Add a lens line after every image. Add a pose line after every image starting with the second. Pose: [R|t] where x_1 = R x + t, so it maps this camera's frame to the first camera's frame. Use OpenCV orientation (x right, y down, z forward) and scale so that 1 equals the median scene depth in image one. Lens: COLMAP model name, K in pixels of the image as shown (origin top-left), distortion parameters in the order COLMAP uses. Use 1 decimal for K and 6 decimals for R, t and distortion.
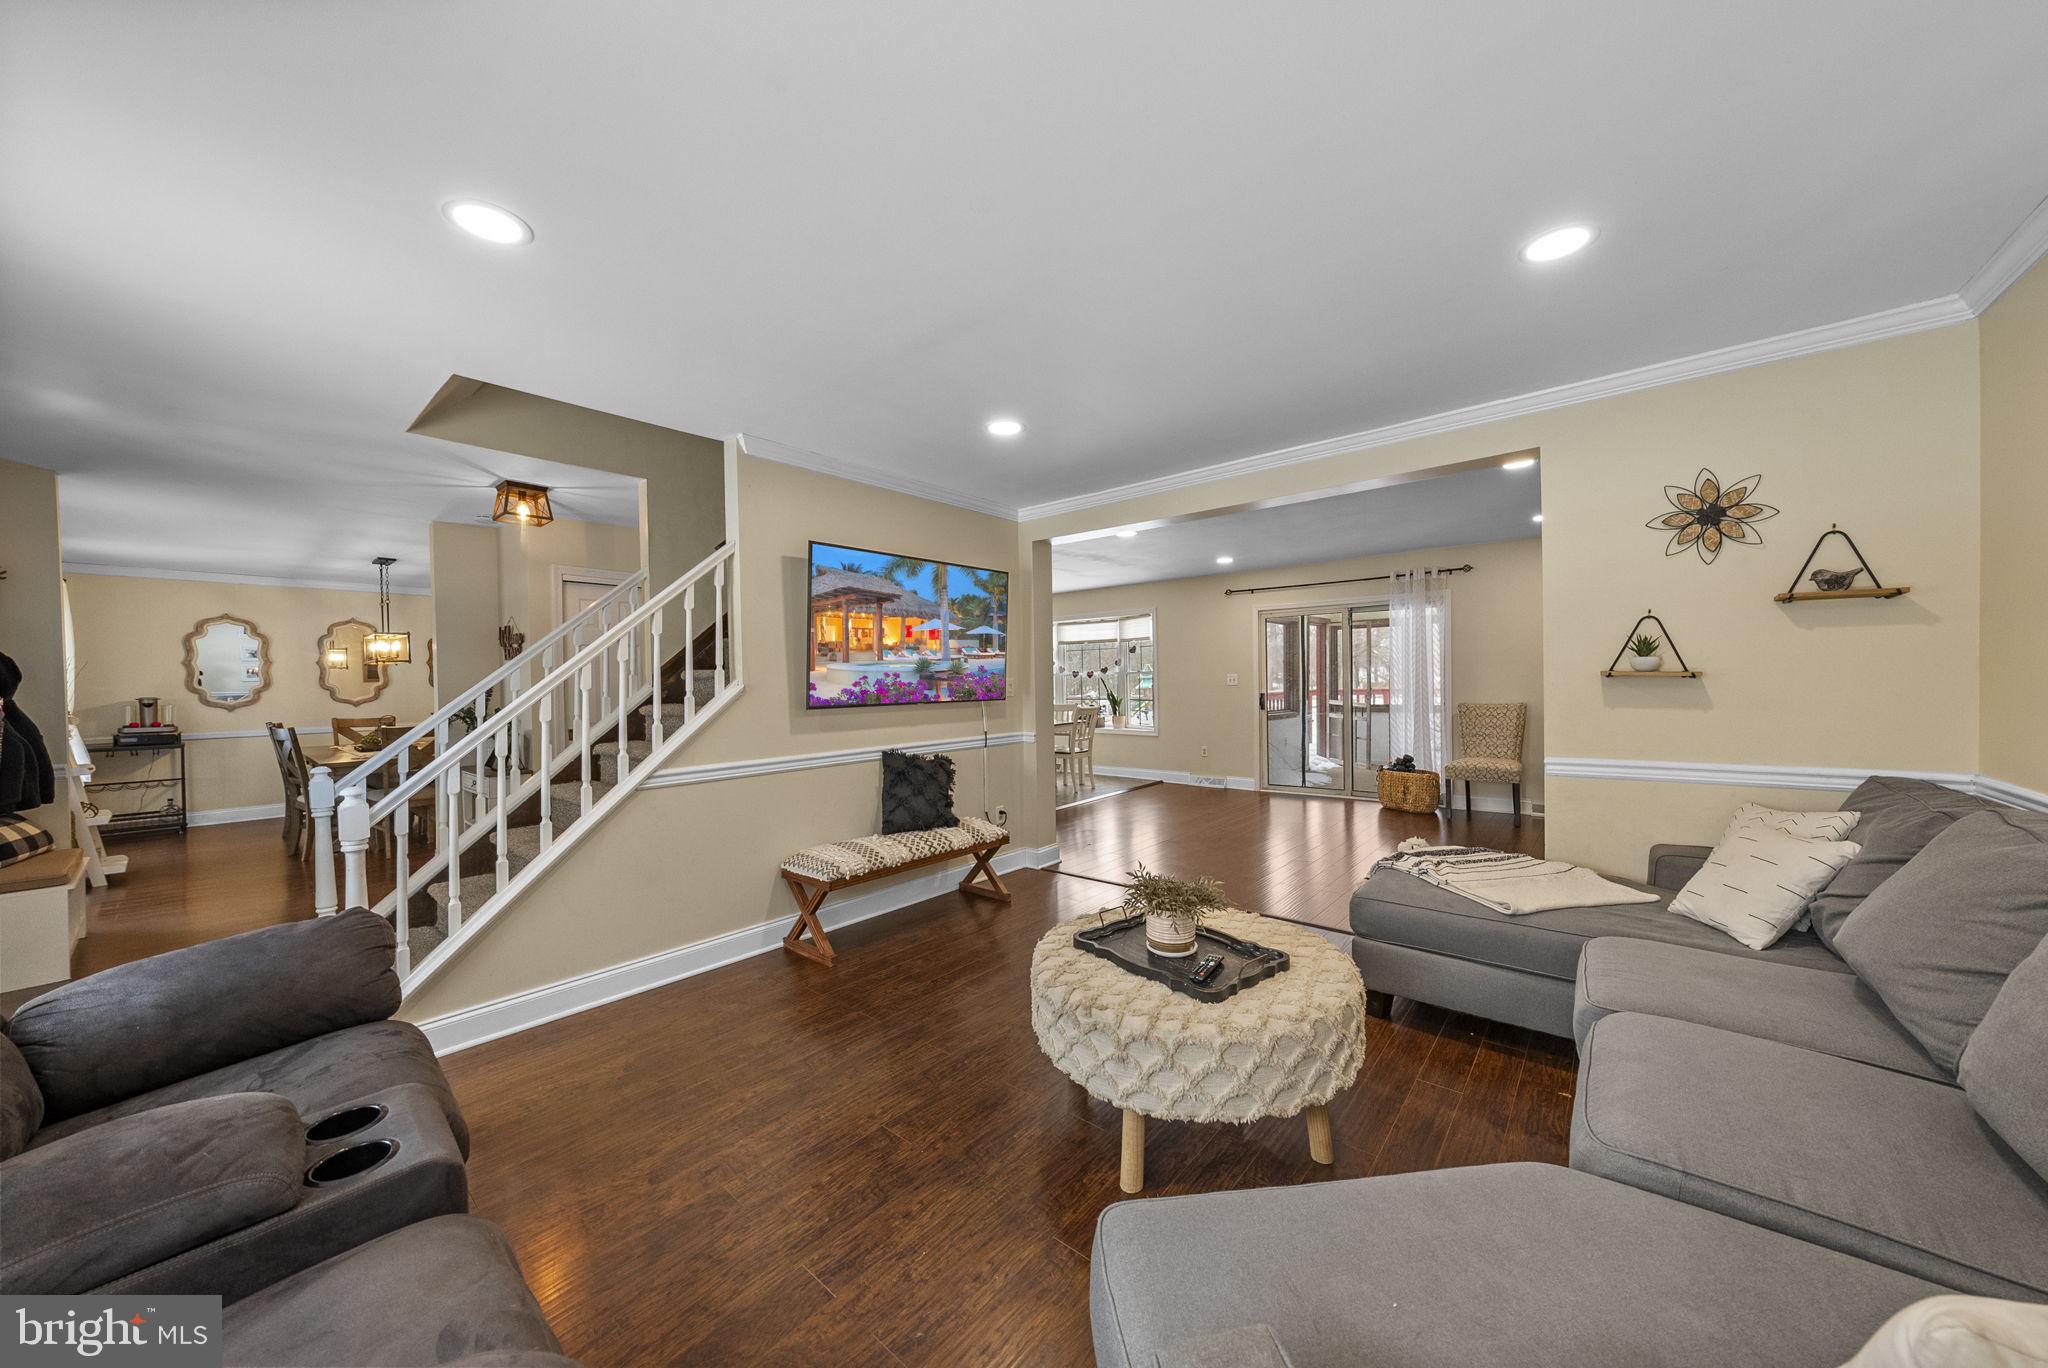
lens RADIAL K [[705.3, 0, 1029.6], [0, 705.3, 686.6], [0, 0, 1]] dist [-0.000562, 0.000238]
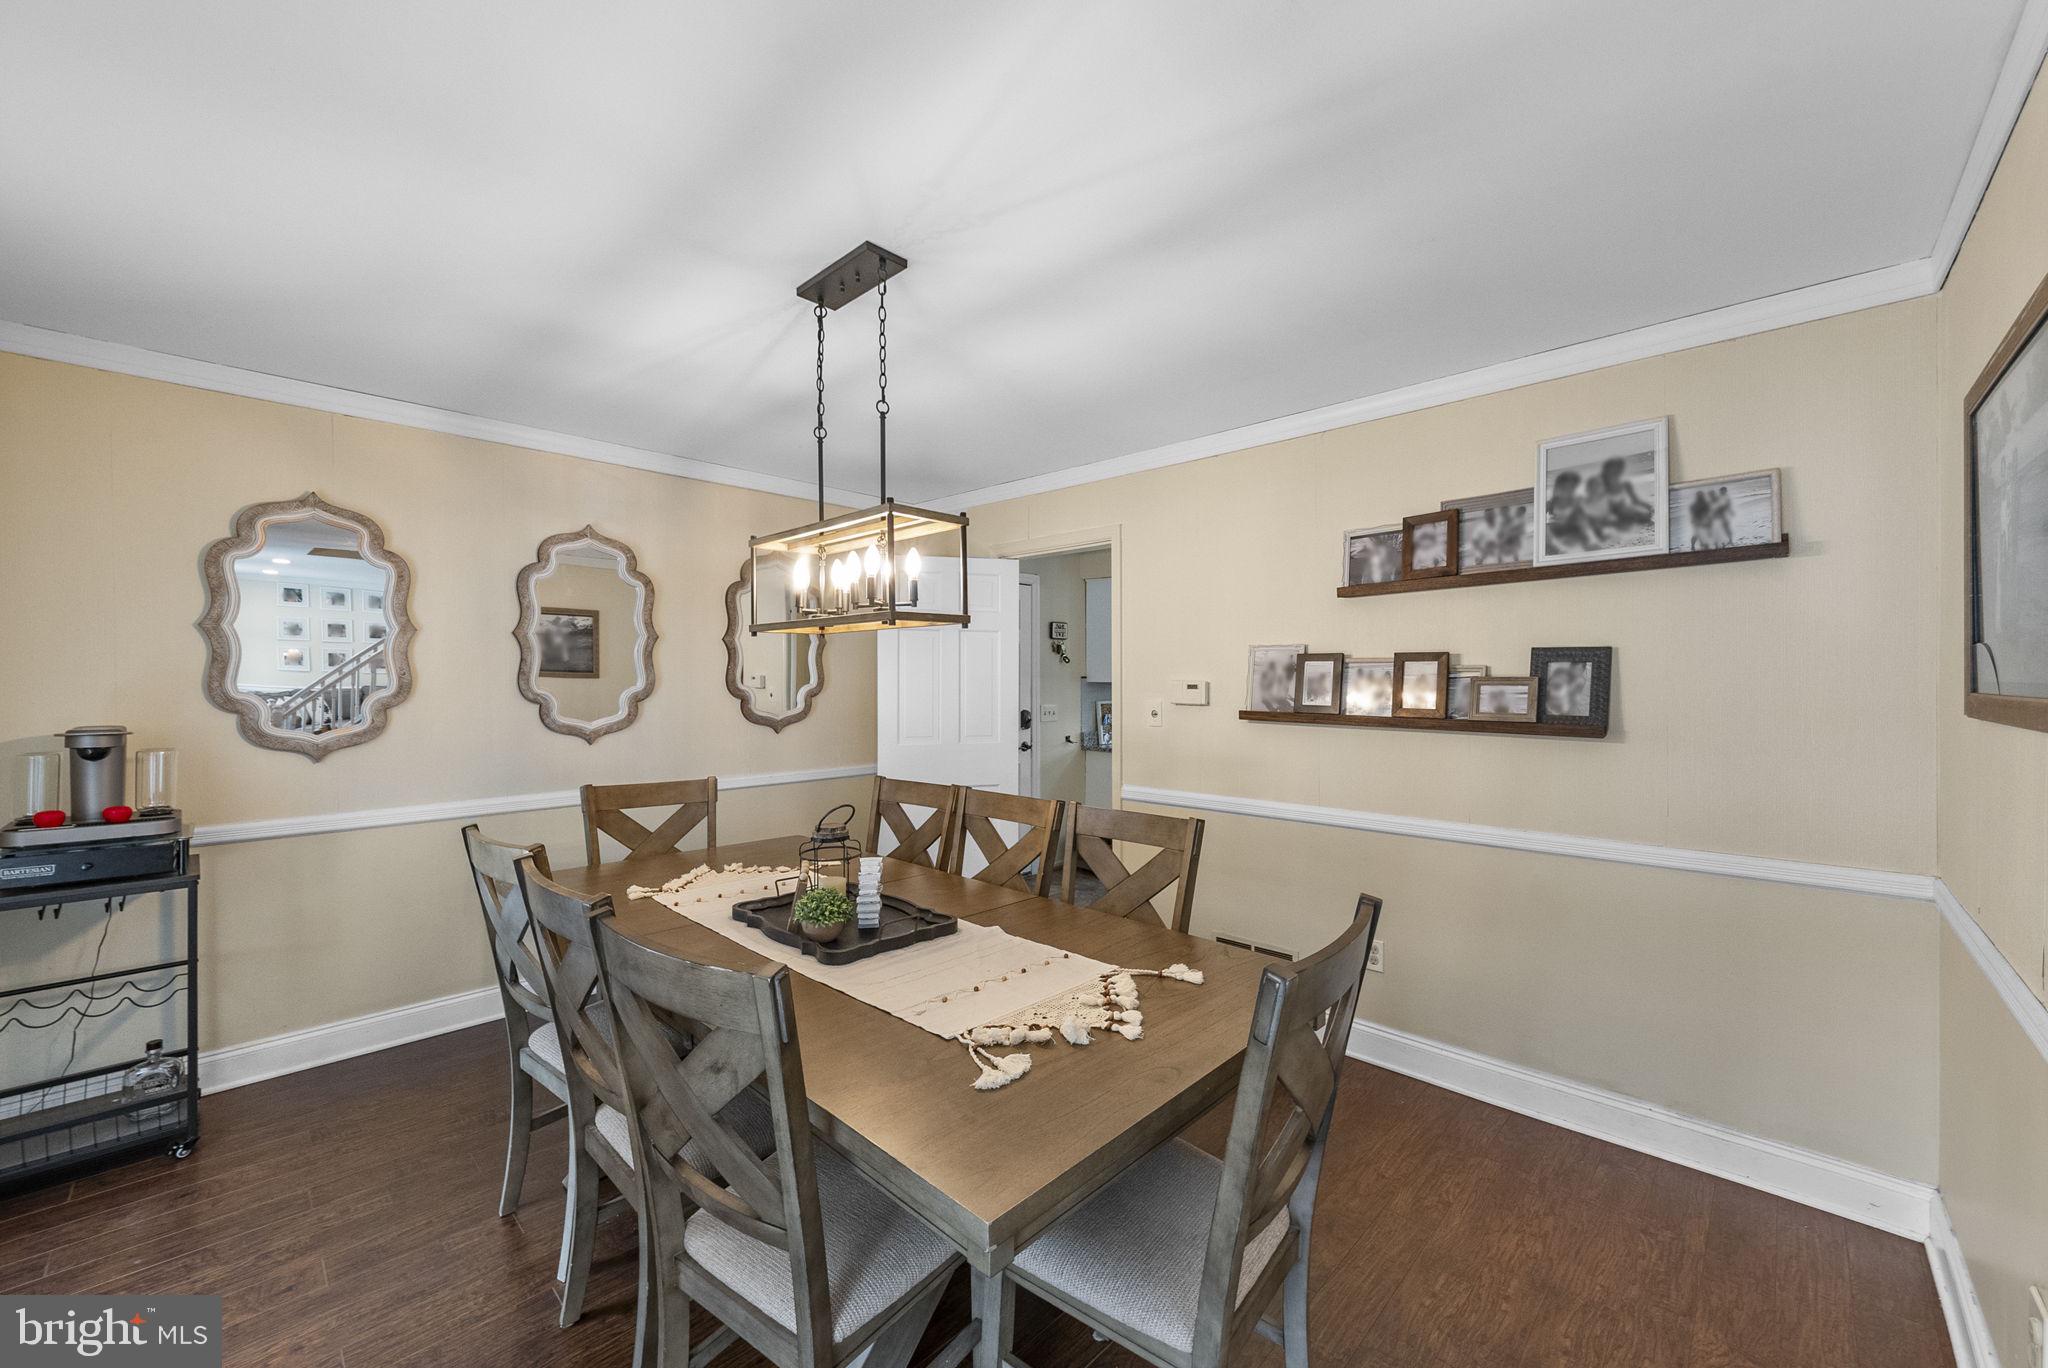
lens RADIAL K [[797.2, 0, 1024.0], [0, 797.2, 684.0], [0, 0, 1]] dist [0.001468, -0.000173]
pose [[0.997542, 0.016650, -0.068066, -0.771844], [-0.017090, 0.999837, -0.005884, -0.008761], [0.067957, 0.007033, 0.997663, 0.638132]]
